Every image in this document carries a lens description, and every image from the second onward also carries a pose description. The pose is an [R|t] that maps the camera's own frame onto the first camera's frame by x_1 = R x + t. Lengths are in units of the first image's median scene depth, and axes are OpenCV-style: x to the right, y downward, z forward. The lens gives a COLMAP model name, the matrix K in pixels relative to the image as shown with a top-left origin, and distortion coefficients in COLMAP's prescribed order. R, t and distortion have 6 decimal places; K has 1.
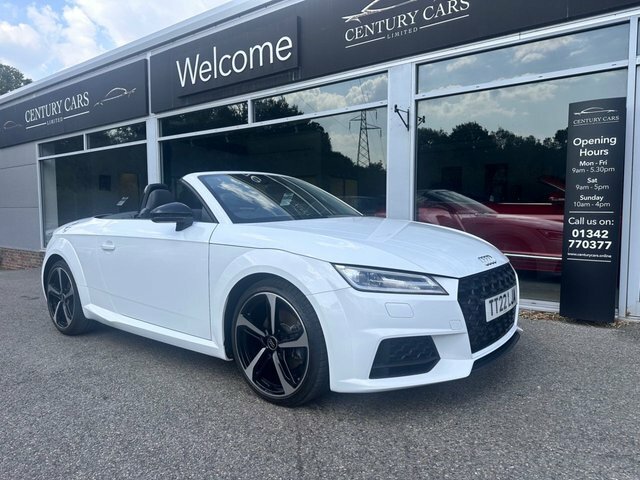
lens RADIAL K [[456.5, 0, 320.0], [0, 456.5, 240.0], [0, 0, 1]] dist [-0.022611, -0.001849]
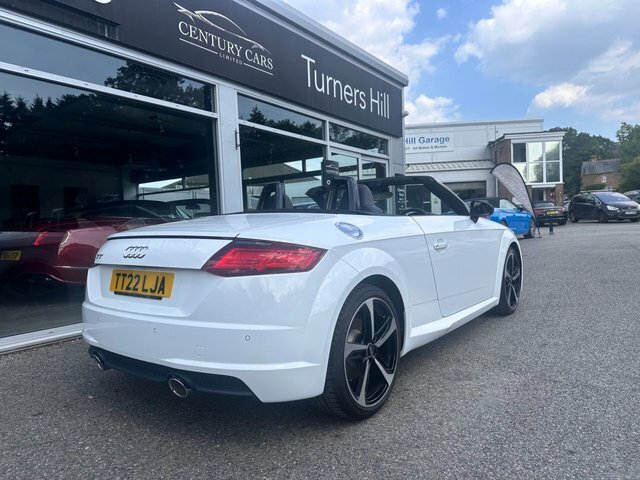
lens RADIAL K [[457.3, 0, 323.2], [0, 457.3, 235.8], [0, 0, 1]] dist [-0.007132, -0.007862]
pose [[-0.027456, -0.004225, 0.999614, -0.874131], [0.092438, 0.995696, 0.006748, -0.019731], [-0.995340, 0.092588, -0.026947, 0.806131]]
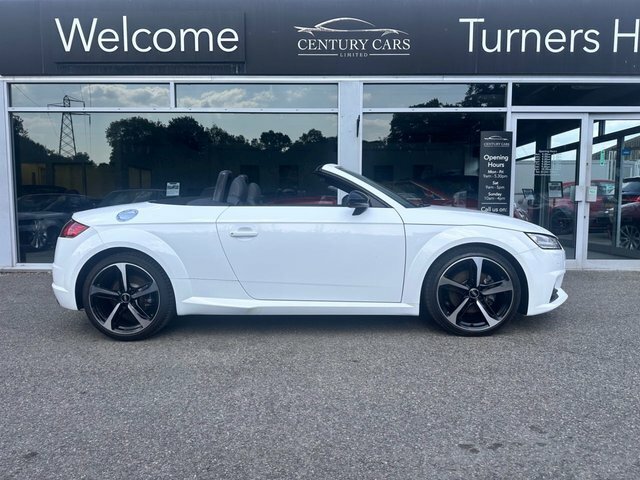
lens RADIAL K [[457.3, 0, 323.2], [0, 457.3, 235.8], [0, 0, 1]] dist [-0.007132, -0.007862]
pose [[0.808683, -0.030911, 0.587433, -0.585723], [0.028312, 0.999506, 0.013619, 0.007987], [-0.587564, 0.005618, 0.809158, 0.060549]]
